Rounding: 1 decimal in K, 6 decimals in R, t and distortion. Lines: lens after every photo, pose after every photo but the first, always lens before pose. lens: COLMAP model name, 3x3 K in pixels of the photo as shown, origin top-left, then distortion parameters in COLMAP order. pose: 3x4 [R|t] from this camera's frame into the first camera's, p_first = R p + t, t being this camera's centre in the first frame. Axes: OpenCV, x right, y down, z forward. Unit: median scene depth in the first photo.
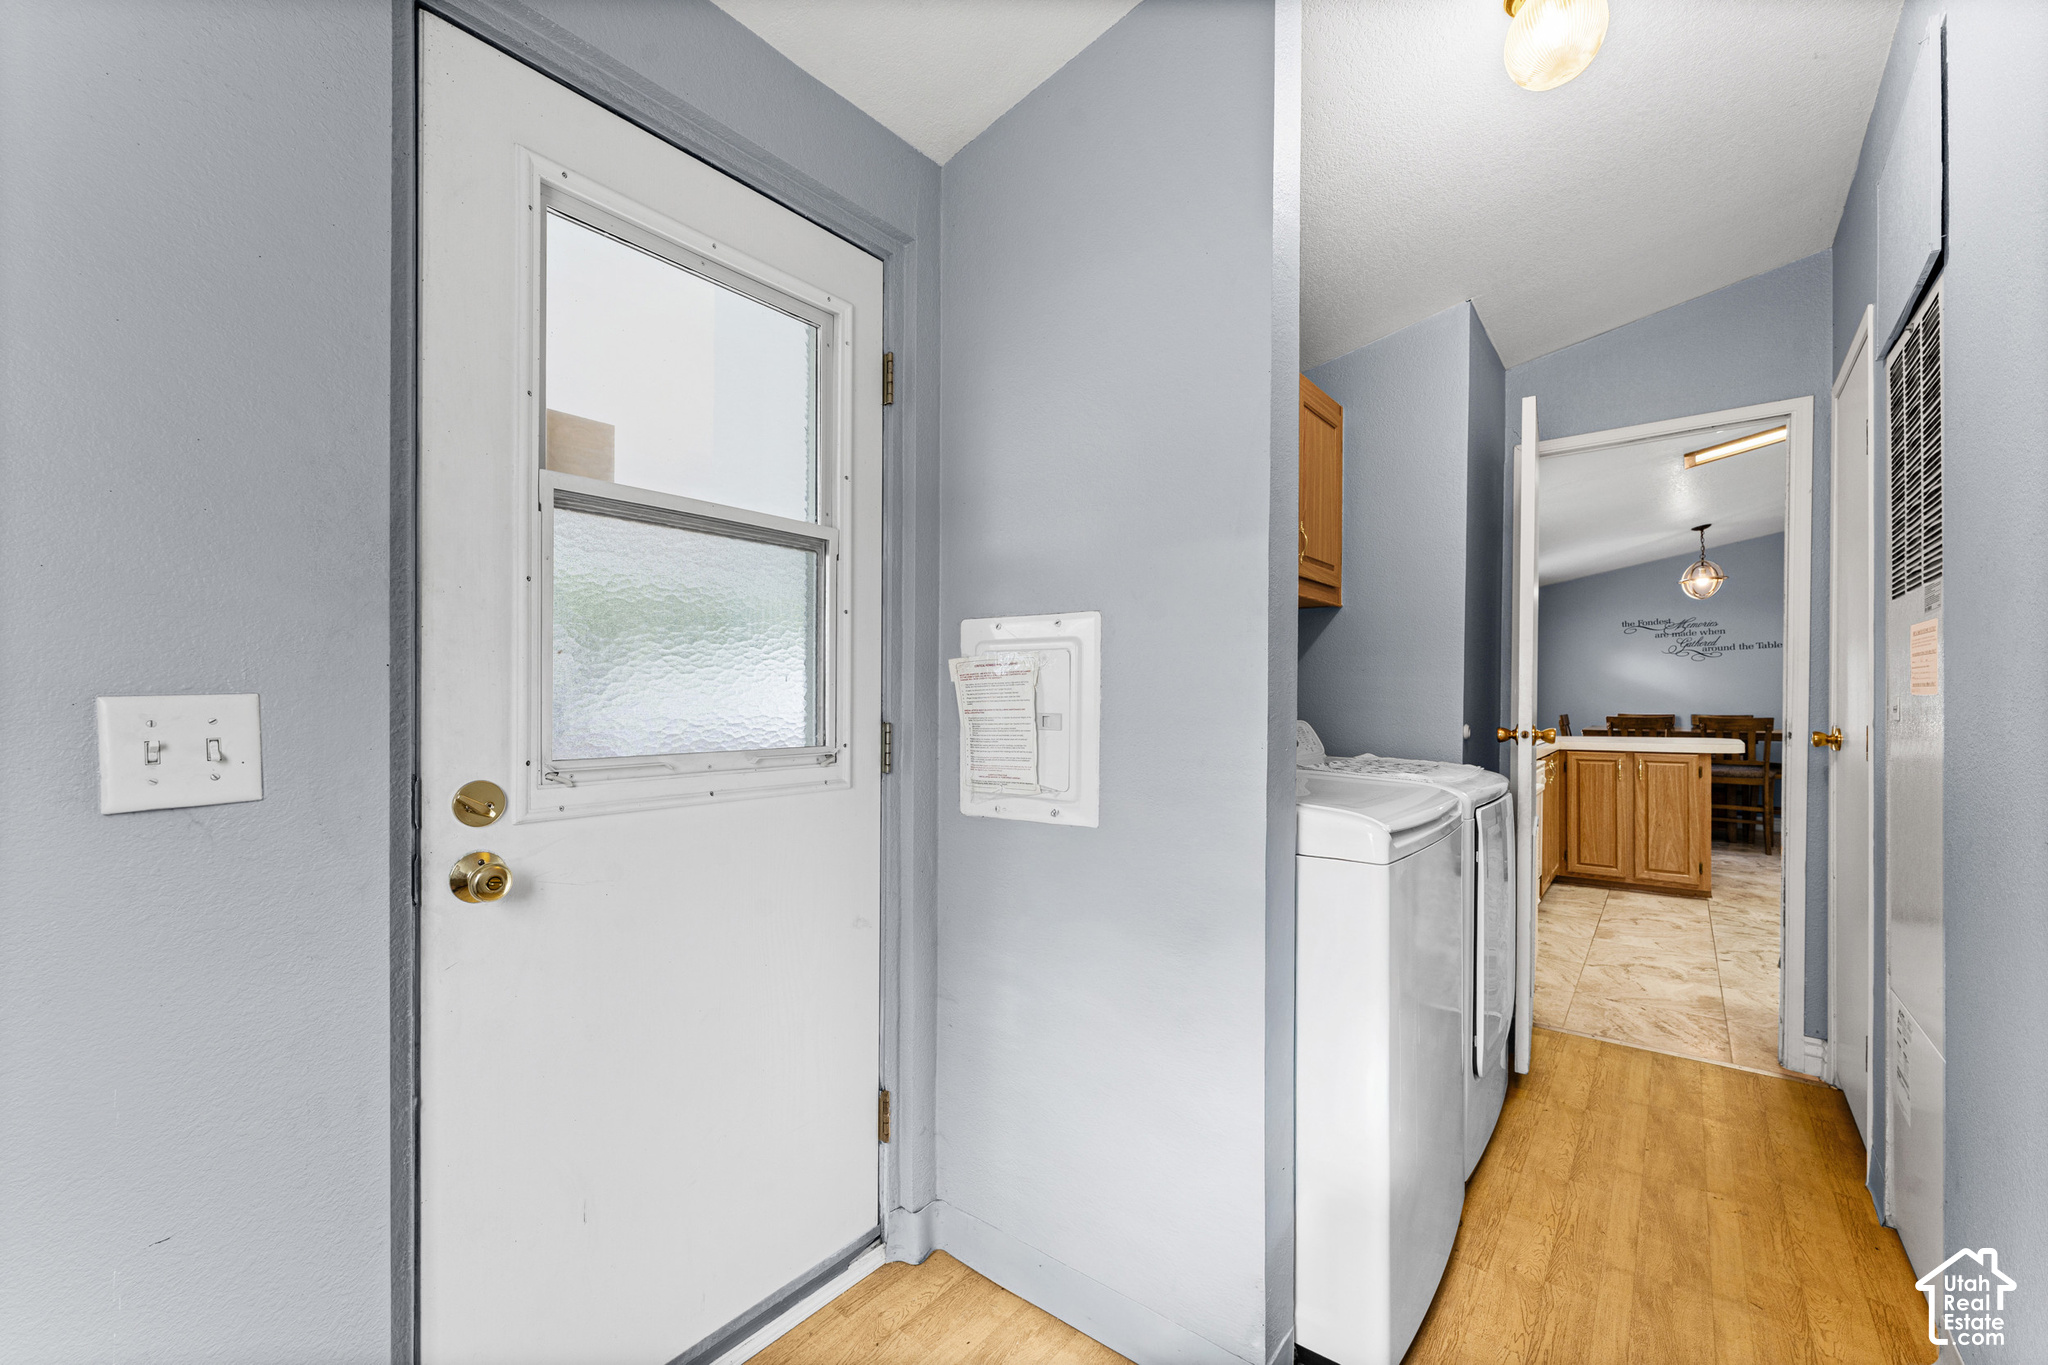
lens RADIAL K [[824.3, 0, 1041.8], [0, 824.3, 696.5], [0, 0, 1]] dist [-0.000843, -0.000207]
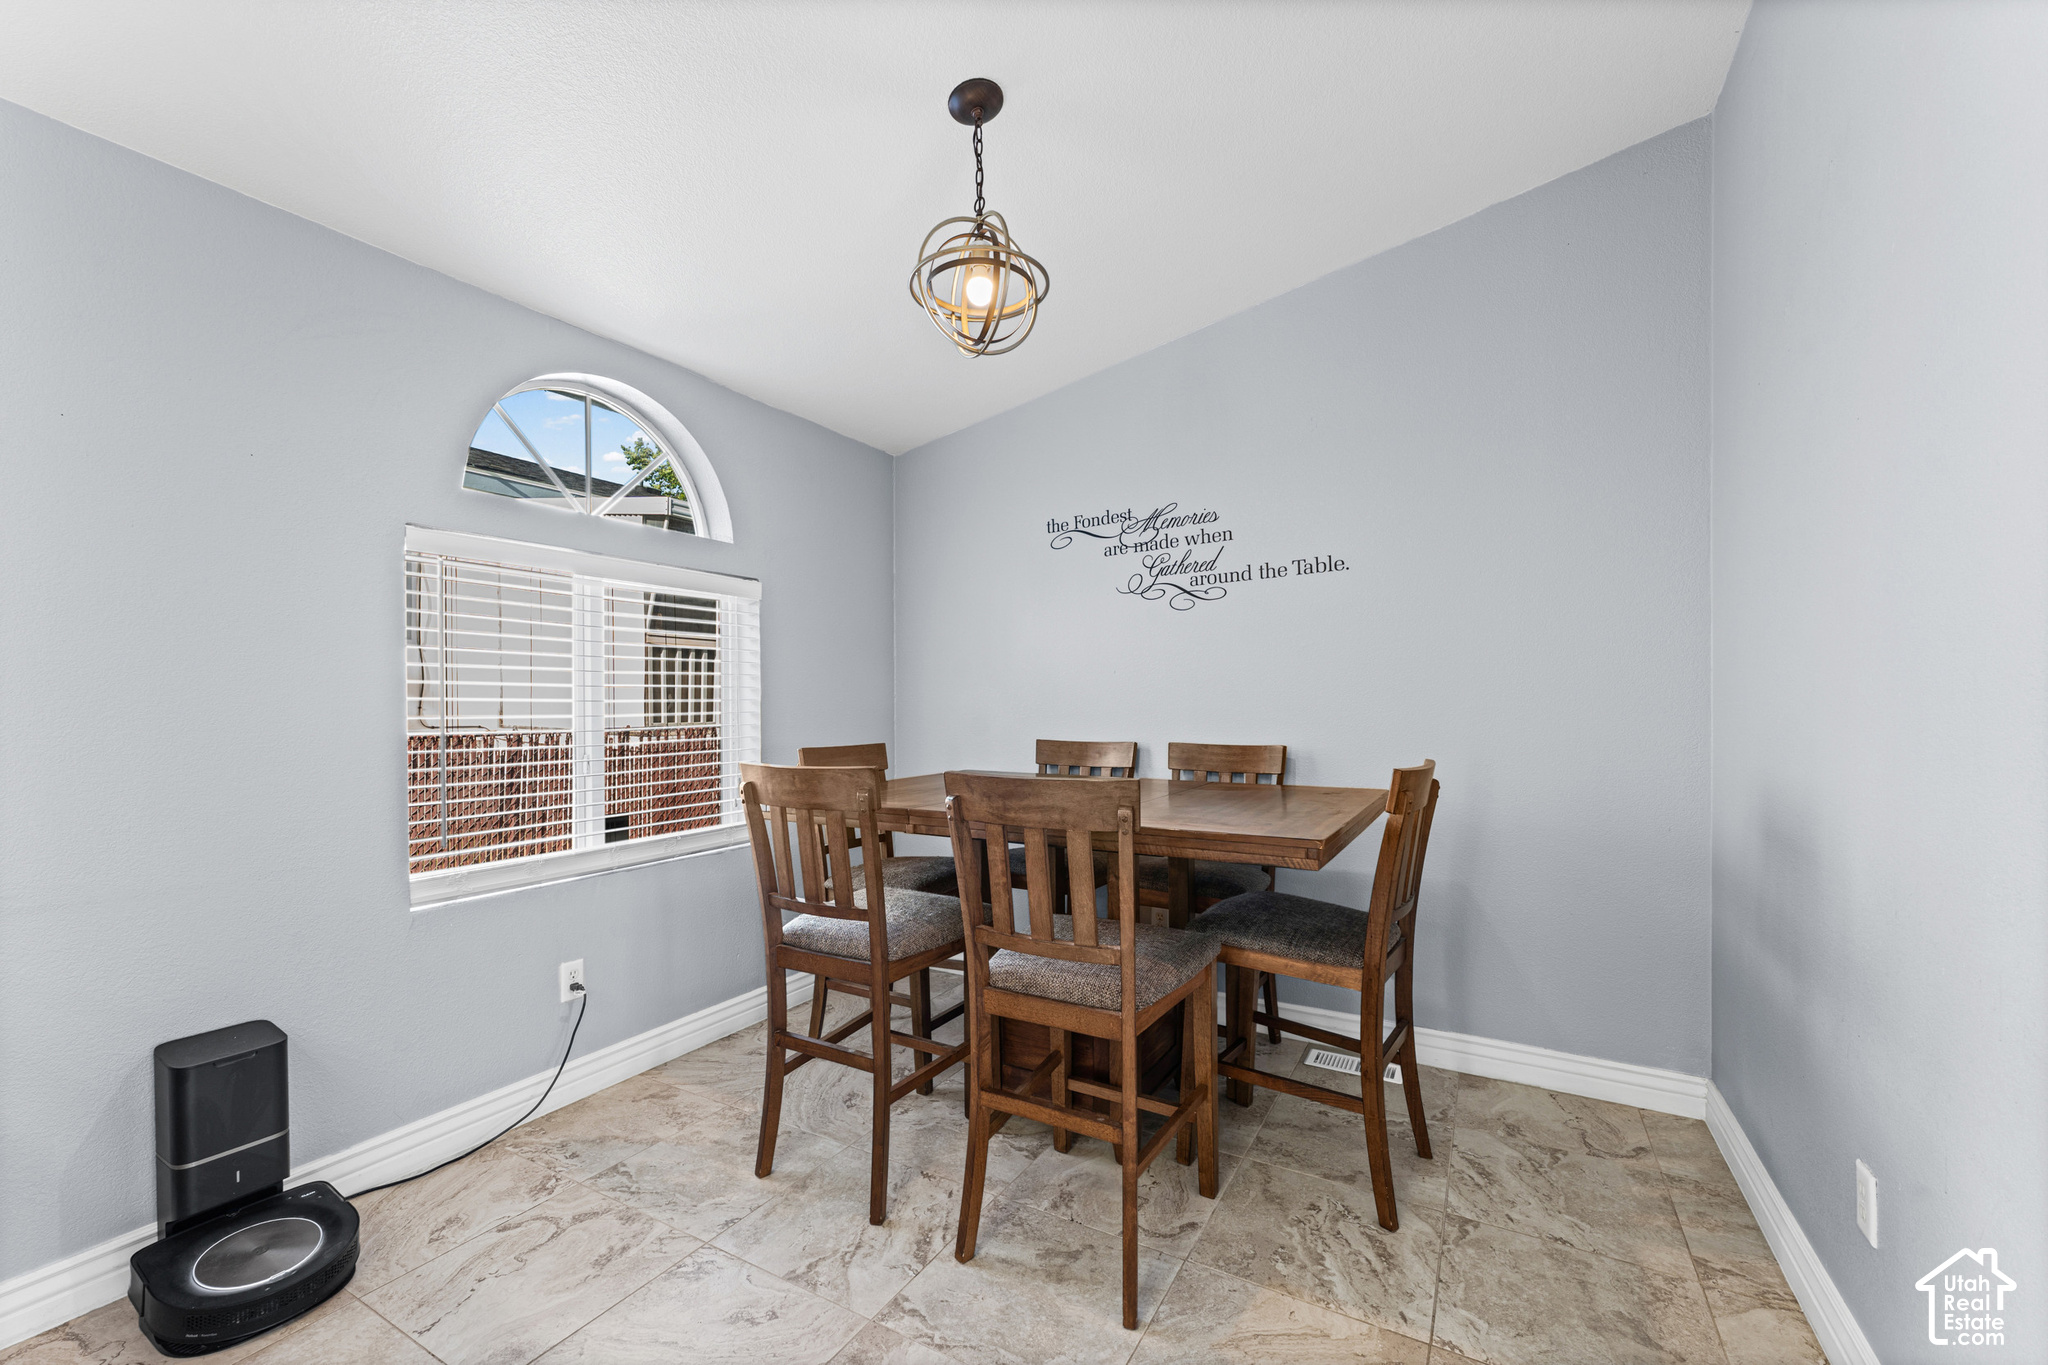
lens RADIAL K [[824.3, 0, 1024.6], [0, 824.3, 692.2], [0, 0, 1]] dist [-0.000843, -0.000207]
pose [[0.990196, -0.000619, 0.139685, 1.052558], [0.000593, 1.000000, 0.000231, -0.004567], [-0.139686, -0.000146, 0.990196, 0.966095]]
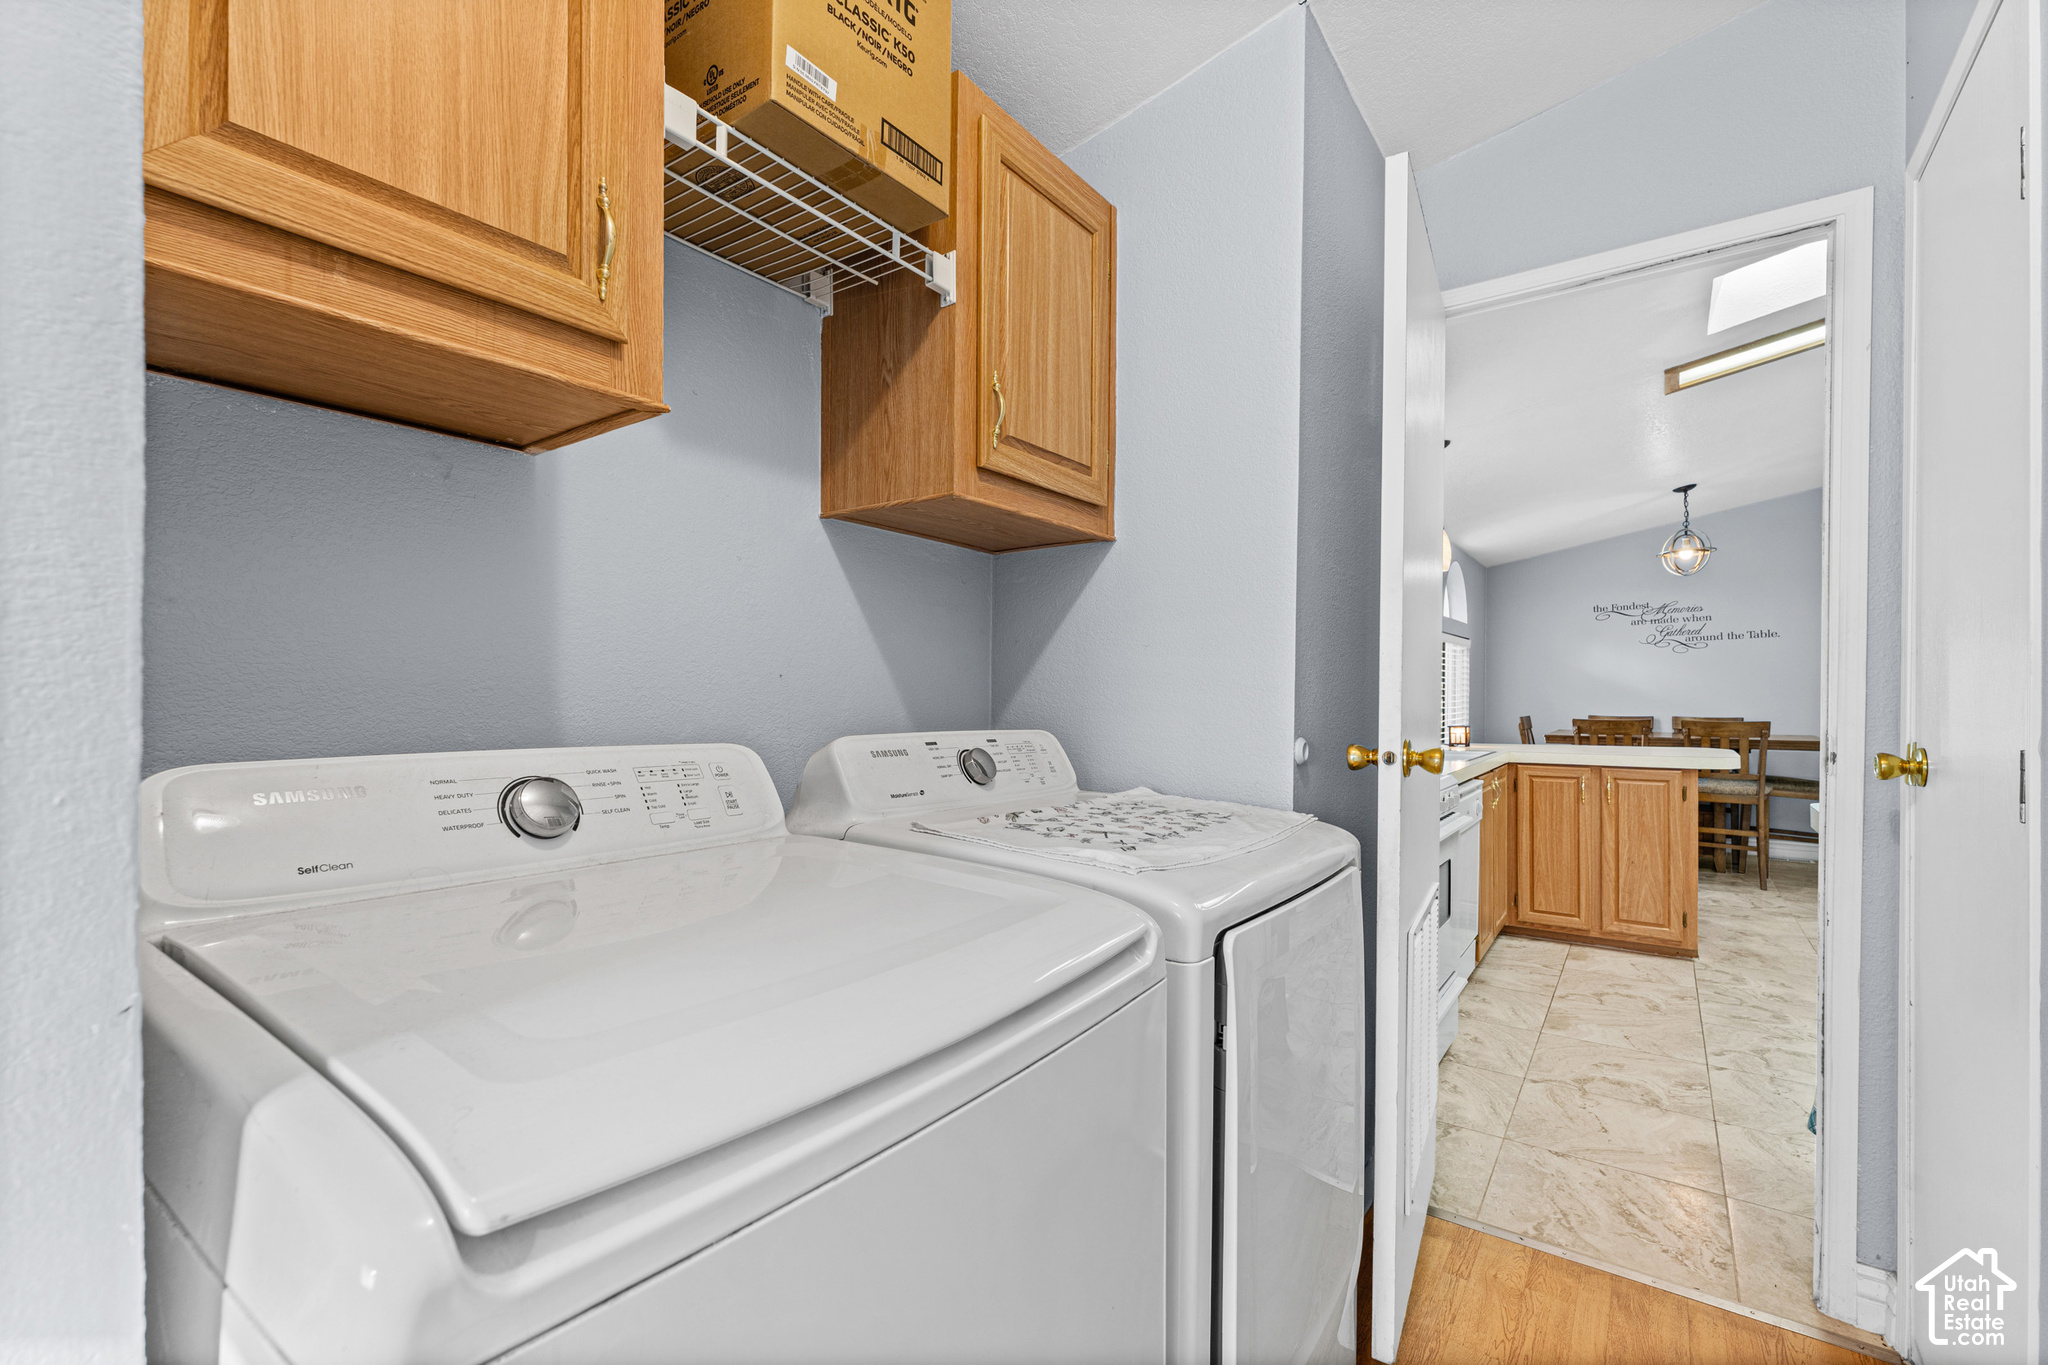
lens RADIAL K [[879.2, 0, 1039.6], [0, 879.2, 690.6], [0, 0, 1]] dist [-0.007141, 0.000190]
pose [[0.999064, 0.004307, 0.043033, 0.167388], [-0.004160, 0.999985, -0.003510, 0.001834], [-0.043048, 0.003328, 0.999067, 0.215210]]
